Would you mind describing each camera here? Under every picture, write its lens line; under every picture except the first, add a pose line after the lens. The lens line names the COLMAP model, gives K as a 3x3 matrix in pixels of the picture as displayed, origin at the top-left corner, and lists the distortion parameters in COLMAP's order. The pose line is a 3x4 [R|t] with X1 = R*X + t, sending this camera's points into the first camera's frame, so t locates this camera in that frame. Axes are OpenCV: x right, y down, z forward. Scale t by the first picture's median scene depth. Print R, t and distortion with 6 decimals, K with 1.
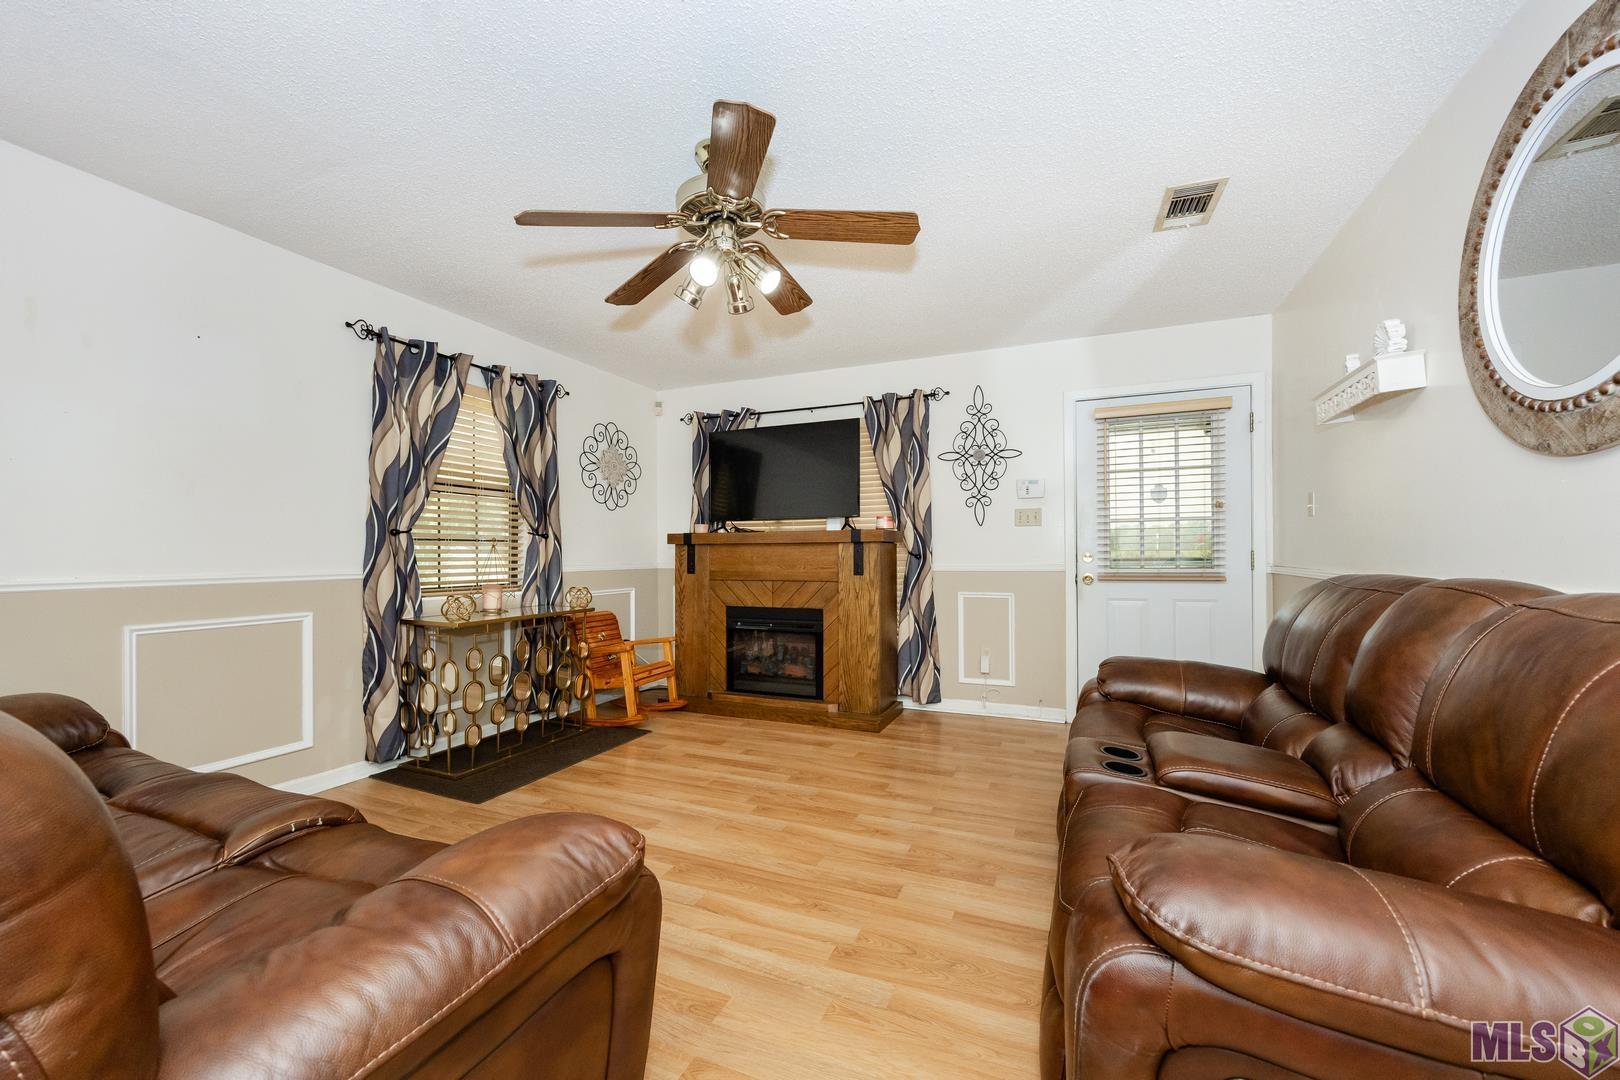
lens RADIAL K [[616.3, 0, 827.7], [0, 616.3, 550.6], [0, 0, 1]] dist [-0.014264, -0.000022]
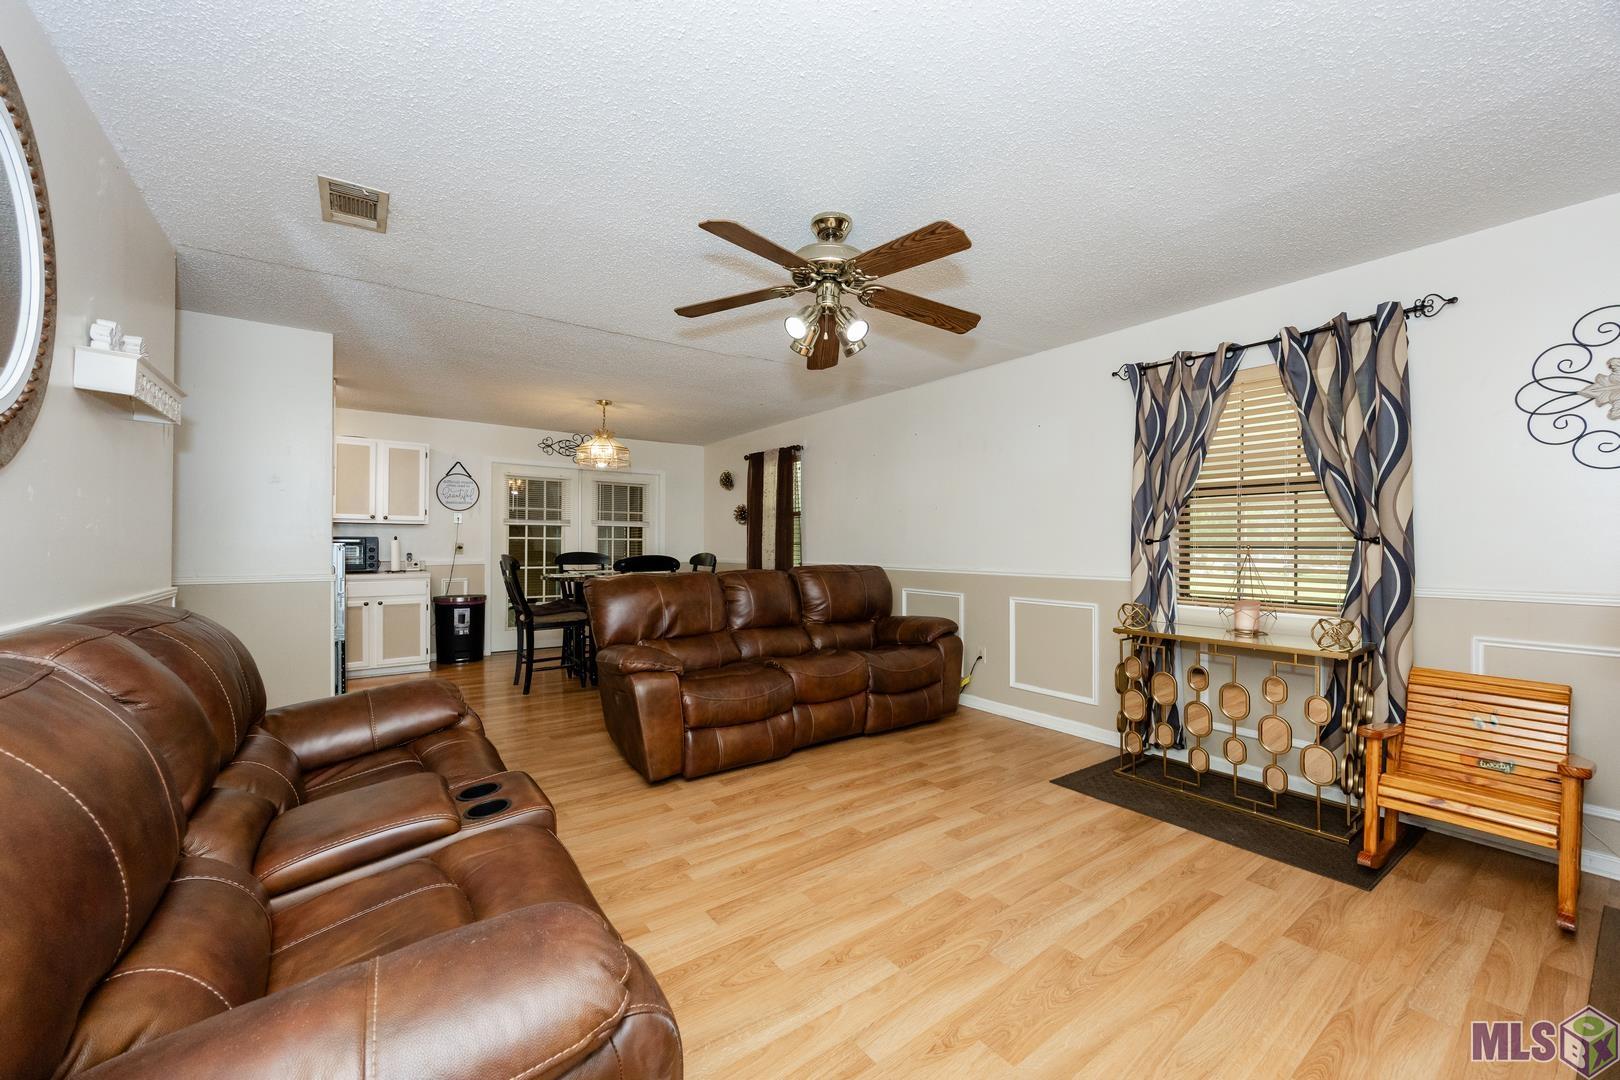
lens RADIAL K [[616.3, 0, 799.4], [0, 616.3, 543.3], [0, 0, 1]] dist [-0.014264, -0.000022]
pose [[-0.529857, 0.008951, -0.848040, 0.537970], [0.008820, 0.999948, 0.005043, -0.036803], [0.848041, -0.004808, -0.529908, 1.001159]]
